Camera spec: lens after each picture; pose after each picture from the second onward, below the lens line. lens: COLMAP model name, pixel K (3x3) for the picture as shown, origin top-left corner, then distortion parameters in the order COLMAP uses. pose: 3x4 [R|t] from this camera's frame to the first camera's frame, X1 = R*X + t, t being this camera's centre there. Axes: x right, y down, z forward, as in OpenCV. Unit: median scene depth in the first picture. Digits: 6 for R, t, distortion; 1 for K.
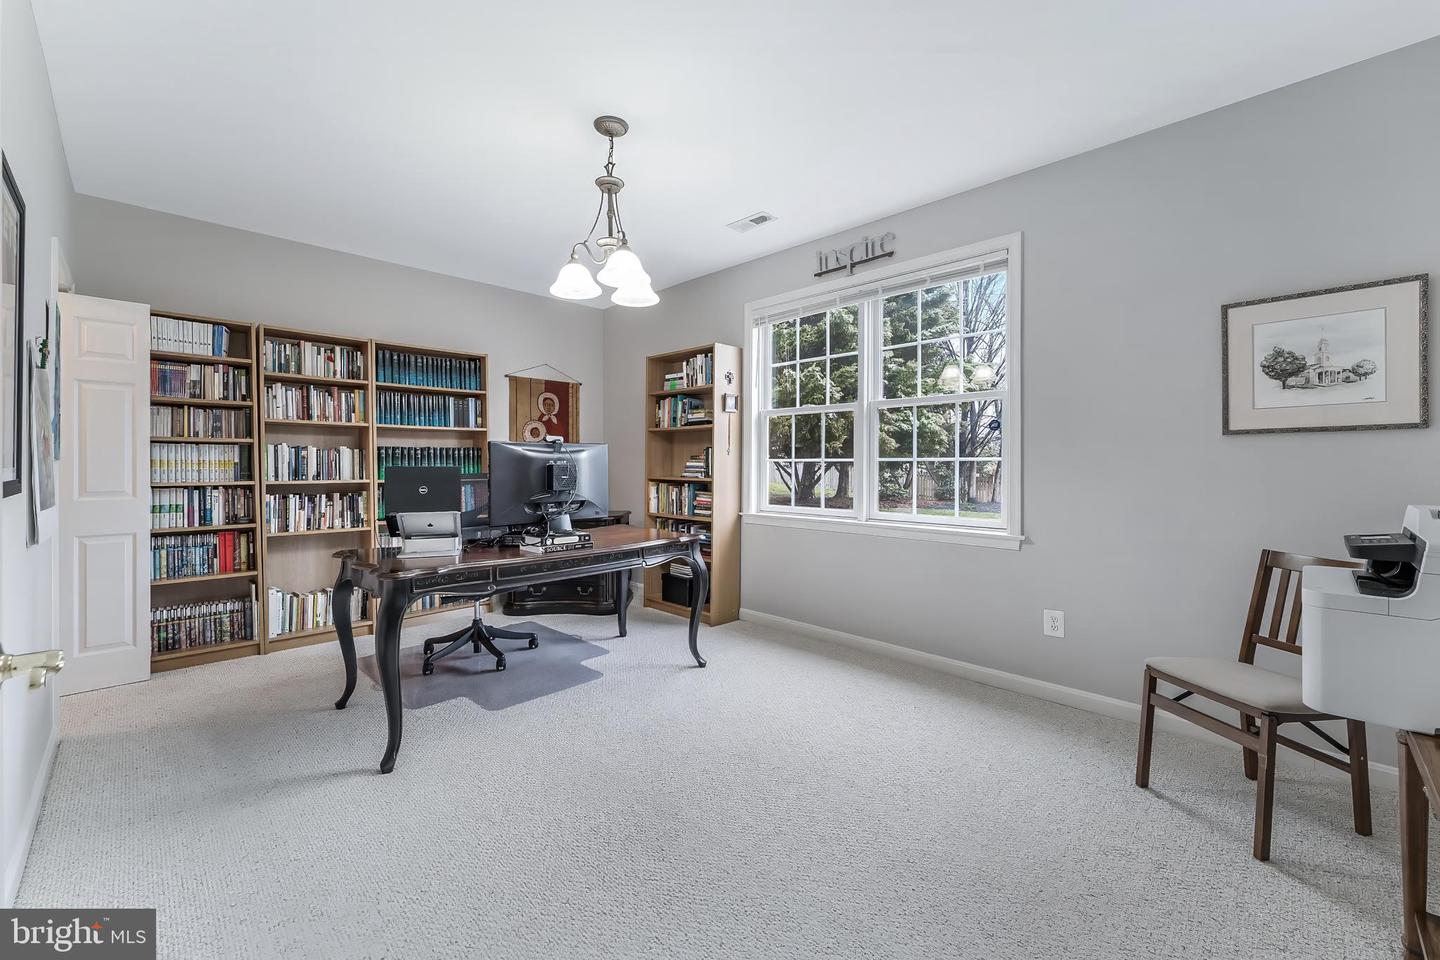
lens RADIAL K [[581.5, 0, 726.2], [0, 581.5, 478.0], [0, 0, 1]] dist [0.000167, -0.000056]
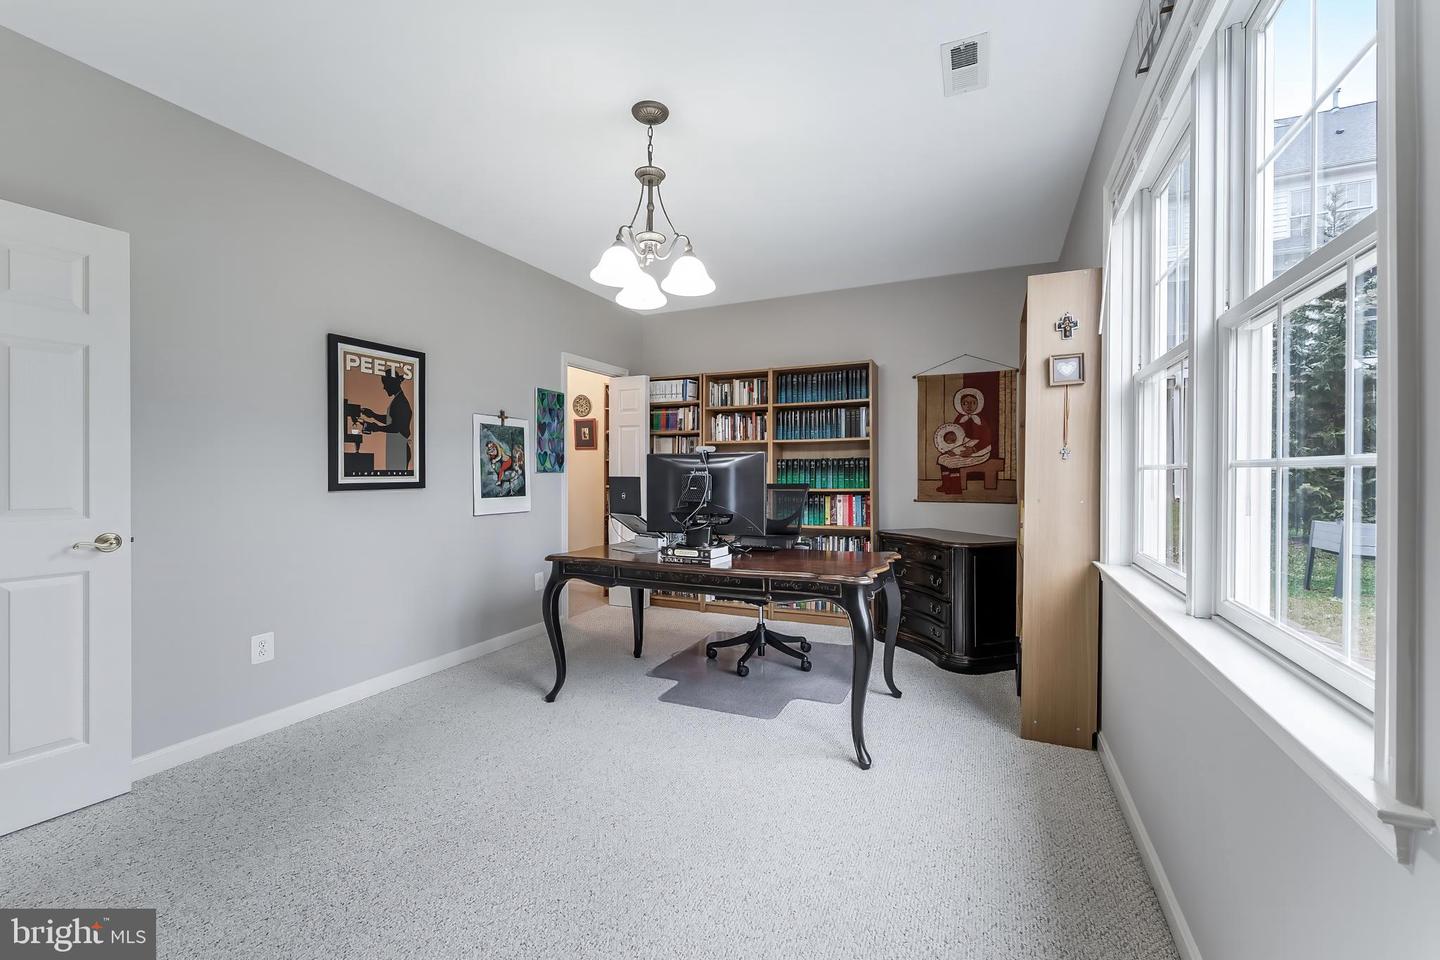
lens RADIAL K [[581.5, 0, 726.2], [0, 581.5, 478.0], [0, 0, 1]] dist [0.000167, -0.000056]
pose [[0.340834, 0.007320, -0.940095, 0.478896], [-0.022896, 0.999738, -0.000517, -0.013955], [0.939845, 0.021700, 0.340912, 0.529441]]
